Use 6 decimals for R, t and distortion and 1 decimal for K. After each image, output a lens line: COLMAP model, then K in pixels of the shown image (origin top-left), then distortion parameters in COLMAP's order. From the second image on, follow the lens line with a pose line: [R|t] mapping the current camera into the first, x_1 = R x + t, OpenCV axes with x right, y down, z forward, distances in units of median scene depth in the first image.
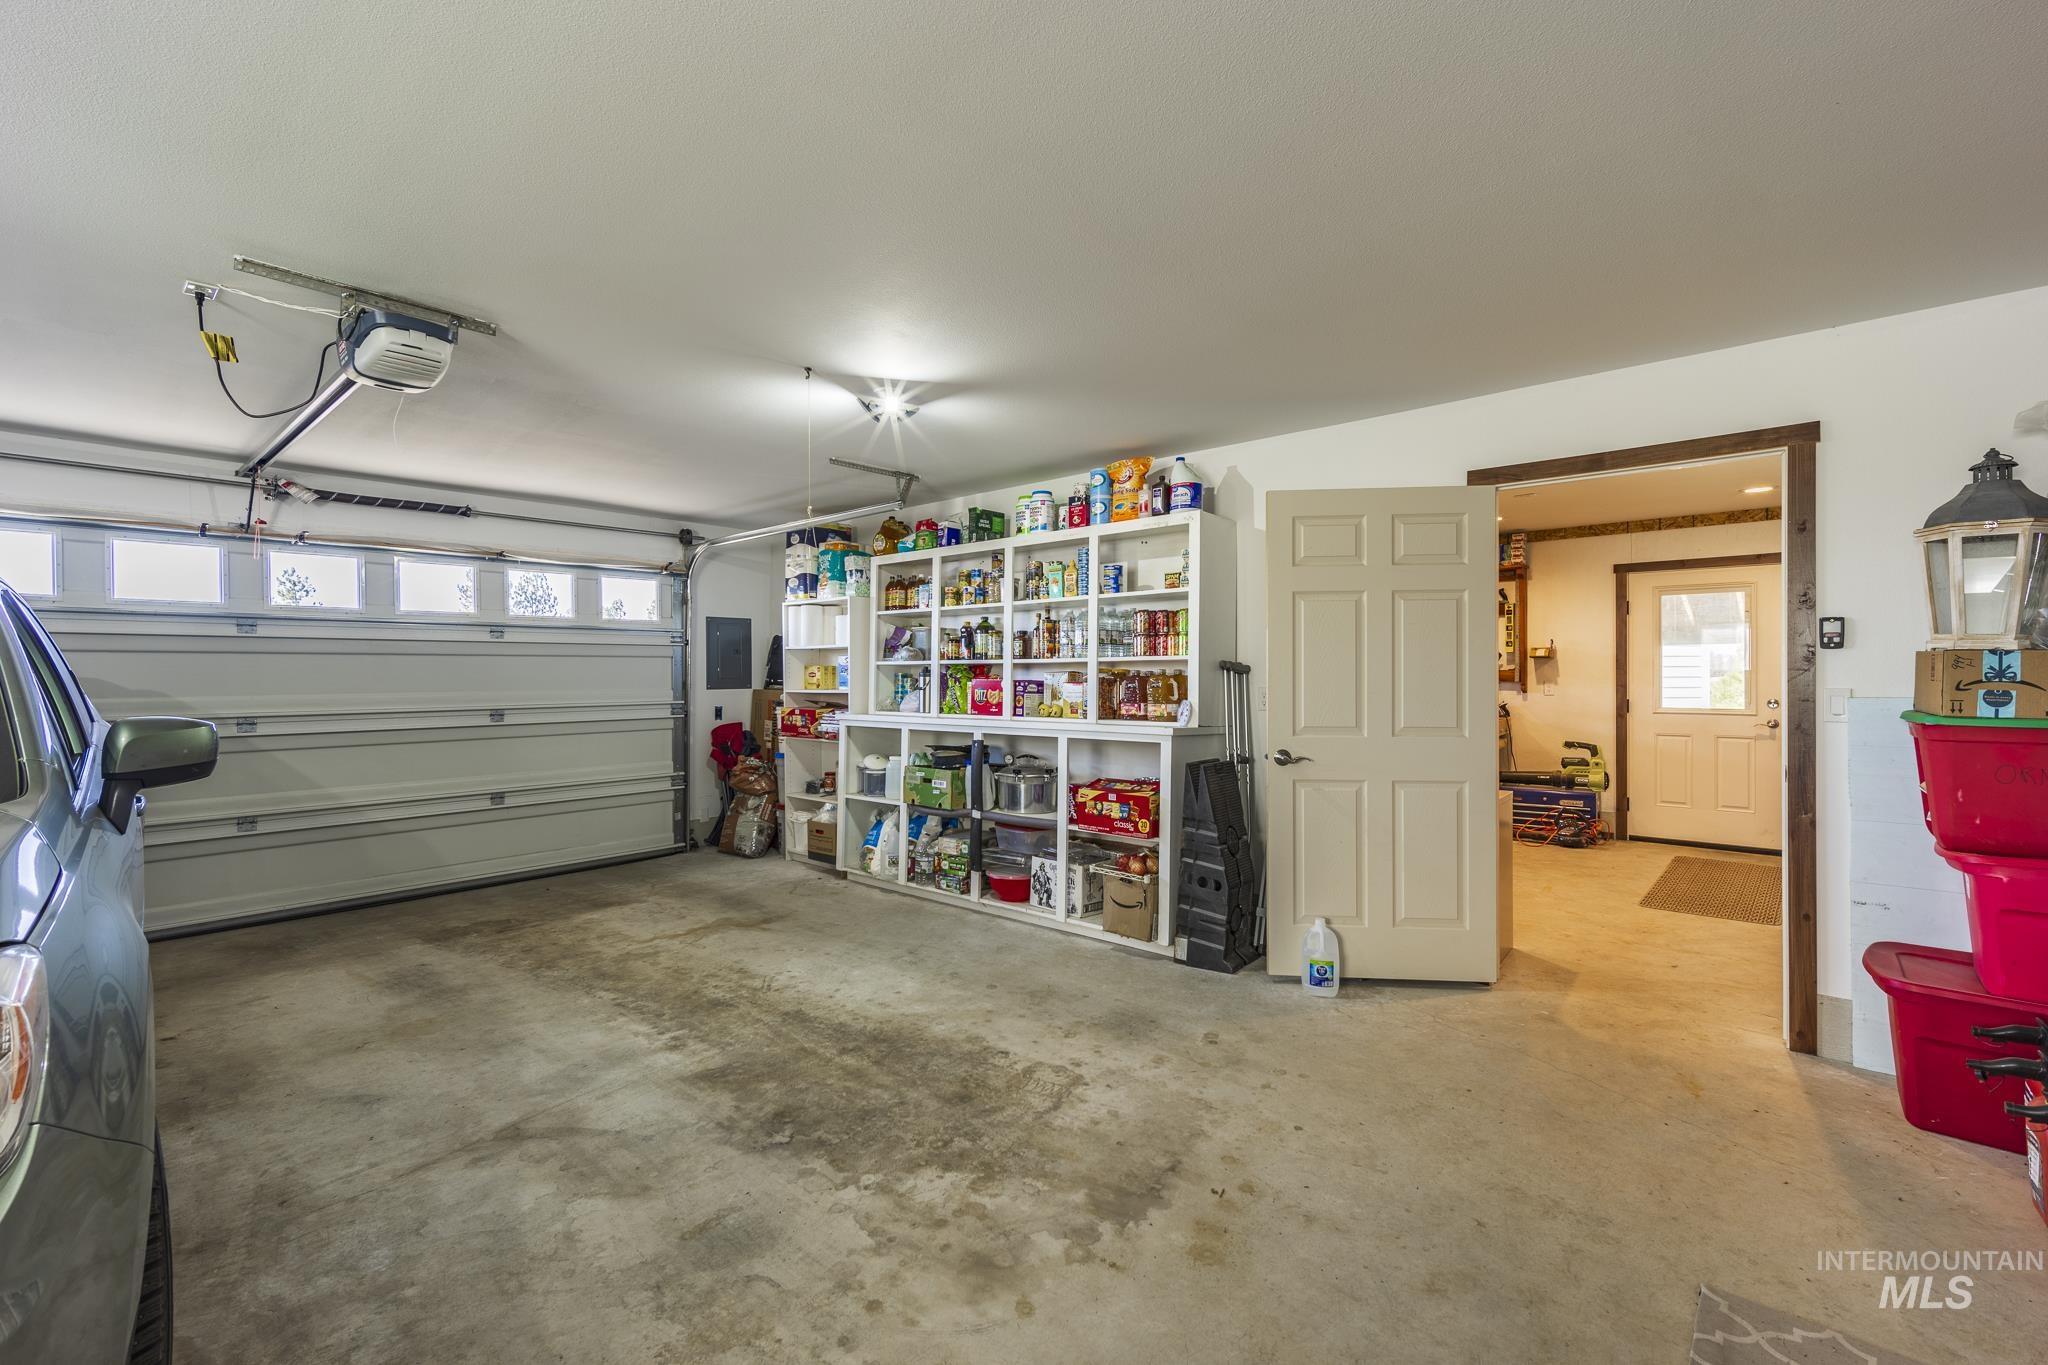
lens RADIAL K [[872.9, 0, 1021.3], [0, 872.9, 675.4], [0, 0, 1]] dist [0.005365, -0.000085]
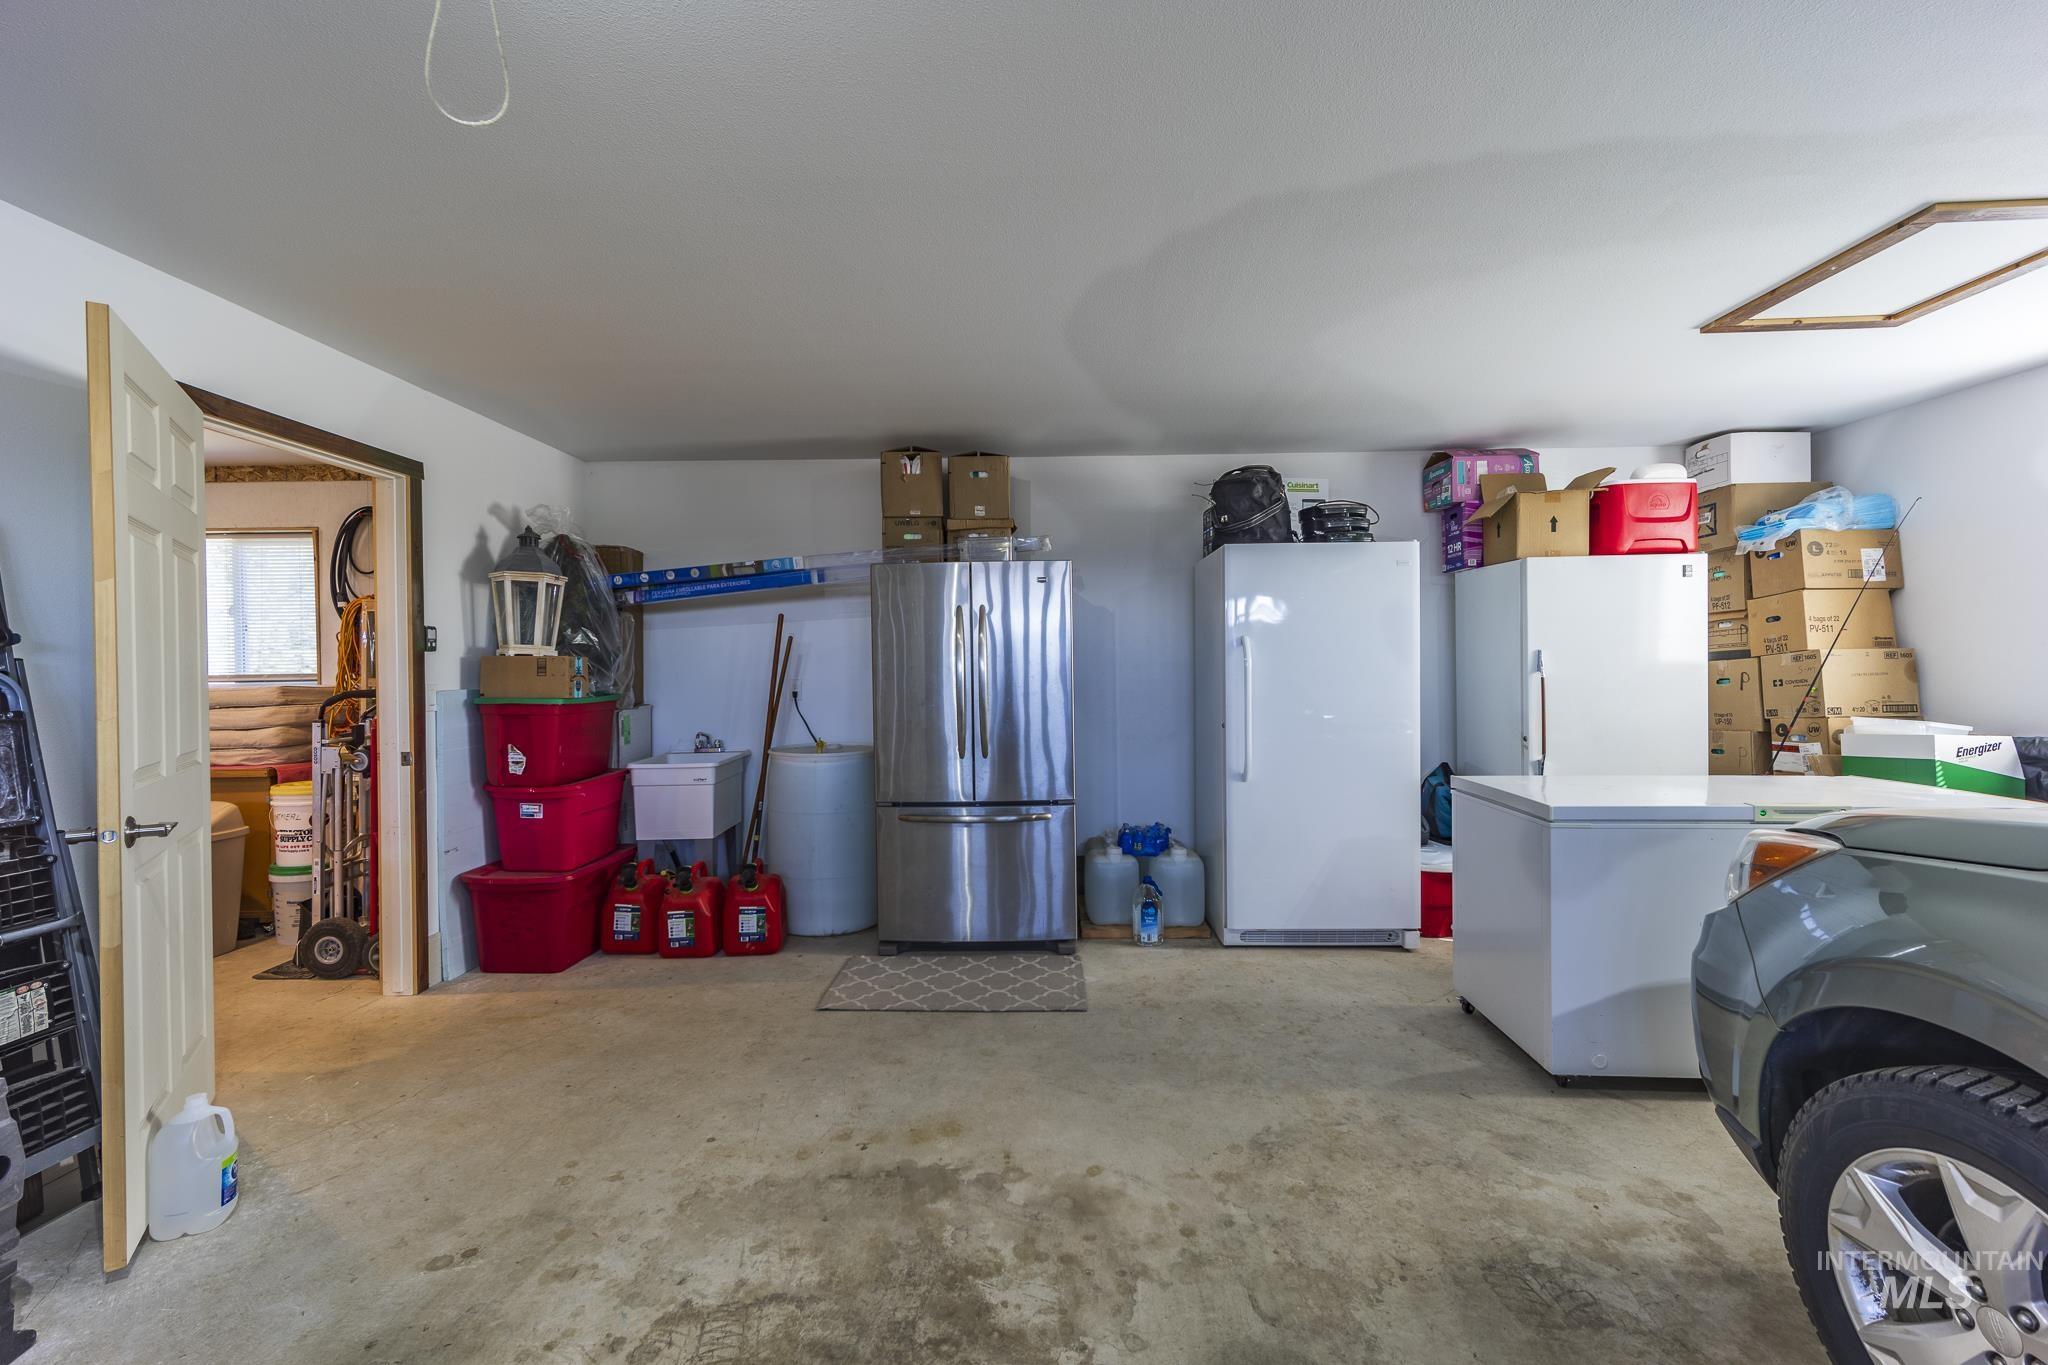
lens RADIAL K [[872.9, 0, 1021.3], [0, 872.9, 675.4], [0, 0, 1]] dist [0.005365, -0.000085]
pose [[-0.640280, 0.002671, 0.768137, -0.697160], [0.010489, 0.999931, 0.005267, 0.006383], [-0.768070, 0.011429, -0.640264, 1.465576]]
